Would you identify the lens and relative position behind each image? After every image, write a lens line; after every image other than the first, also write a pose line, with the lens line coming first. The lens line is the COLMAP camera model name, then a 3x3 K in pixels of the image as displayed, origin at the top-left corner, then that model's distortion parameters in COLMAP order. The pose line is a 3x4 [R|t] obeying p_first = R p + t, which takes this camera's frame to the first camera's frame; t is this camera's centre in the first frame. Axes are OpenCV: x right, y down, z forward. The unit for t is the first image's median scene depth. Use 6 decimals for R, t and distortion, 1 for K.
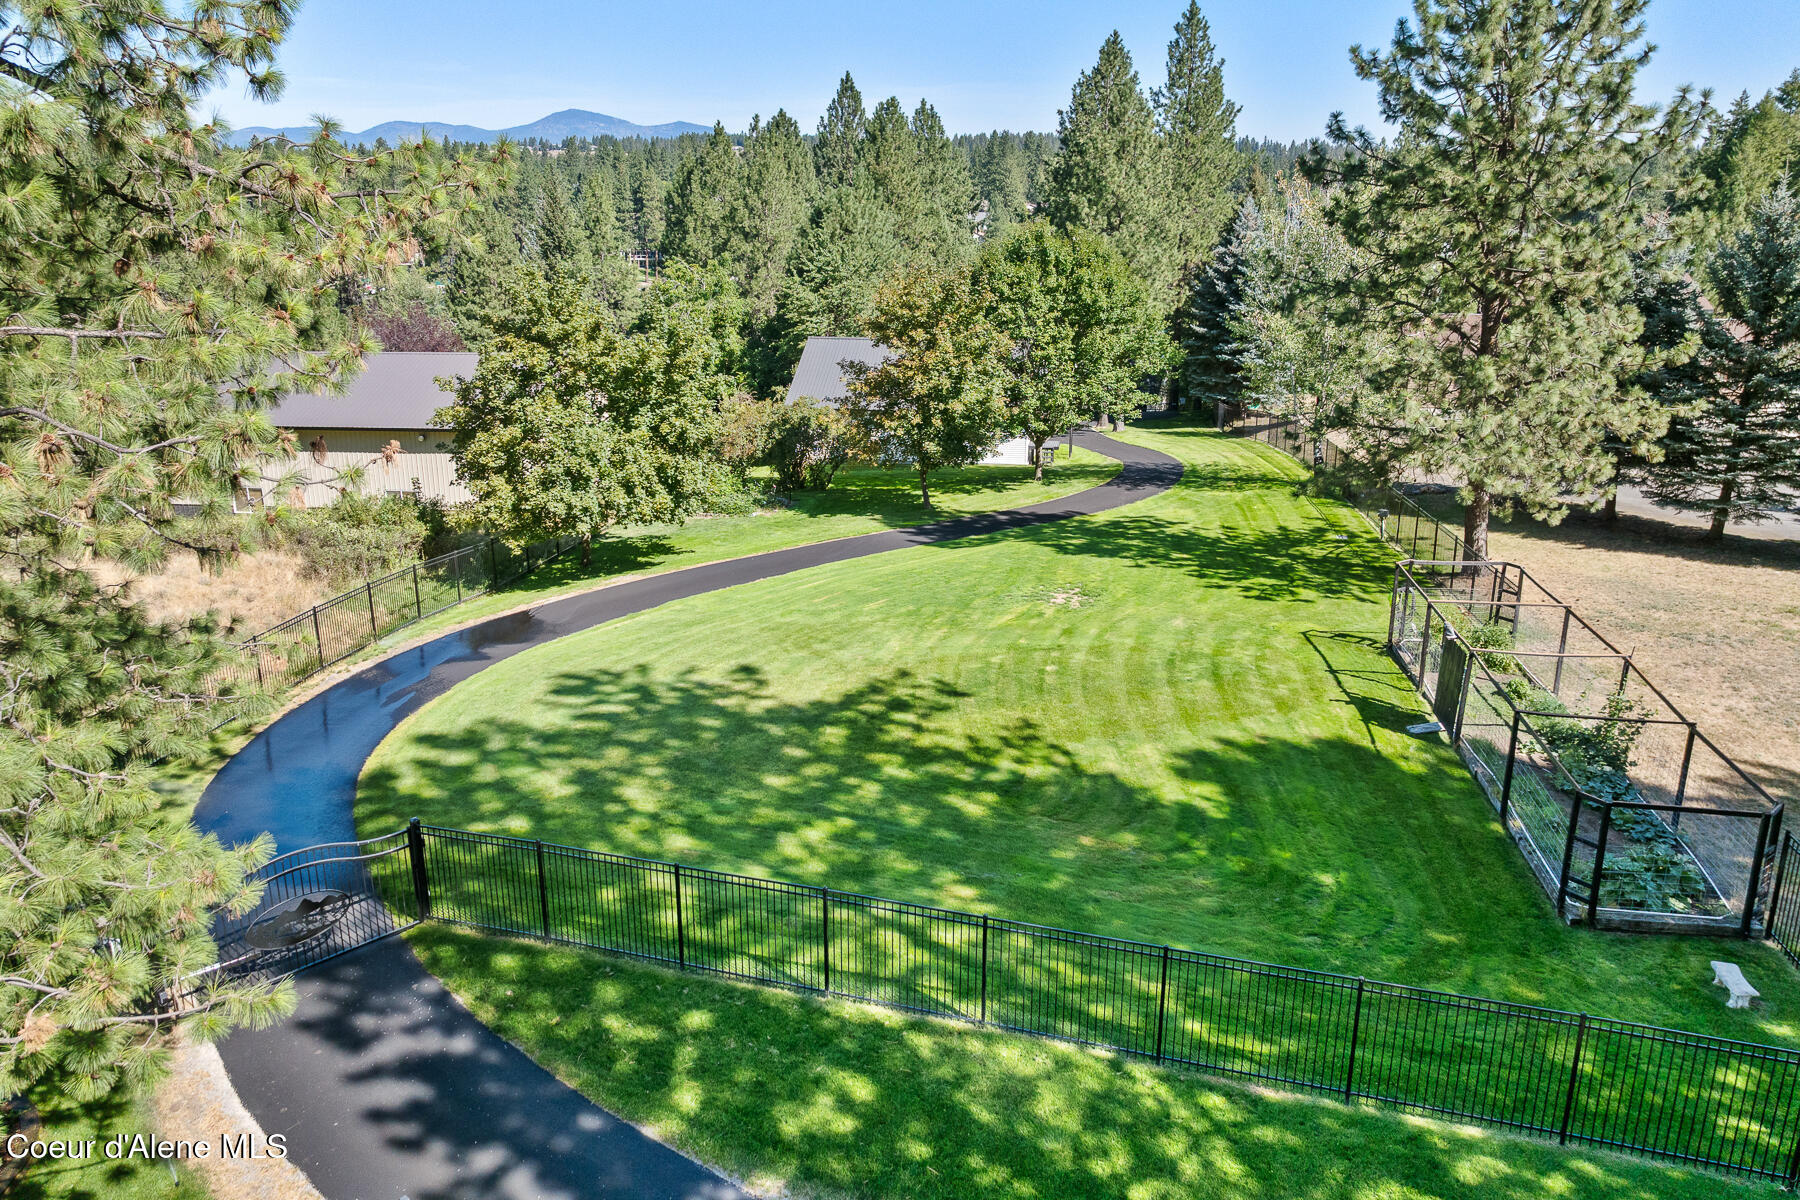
lens RADIAL K [[1269.8, 0, 891.9], [0, 1269.8, 541.1], [0, 0, 1]] dist [-0.022997, -0.004450]
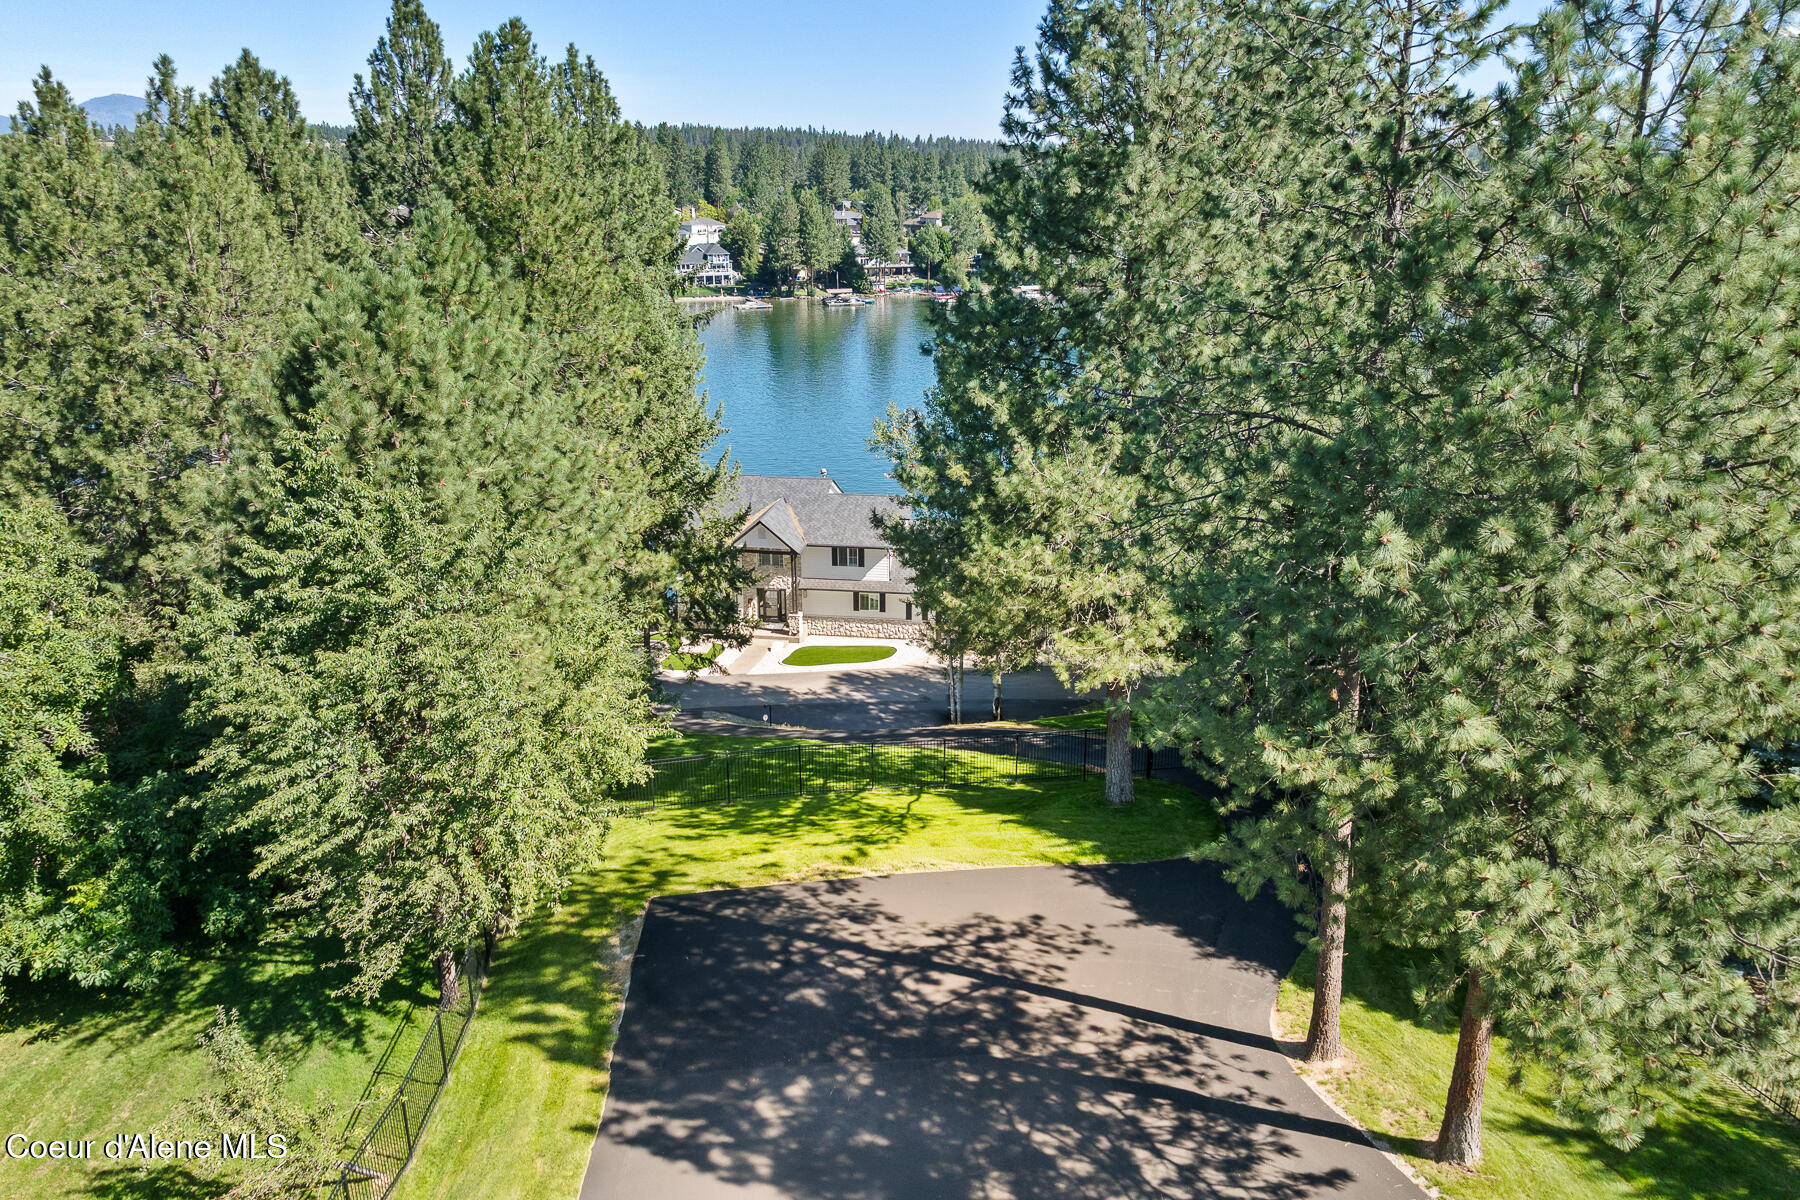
lens RADIAL K [[1269.8, 0, 903.0], [0, 1269.8, 583.9], [0, 0, 1]] dist [-0.022997, -0.004450]
pose [[0.957375, -0.084567, 0.276192, -0.023954], [0.074865, 0.996155, 0.045507, -0.608935], [-0.278978, -0.022890, 0.960025, 1.955638]]
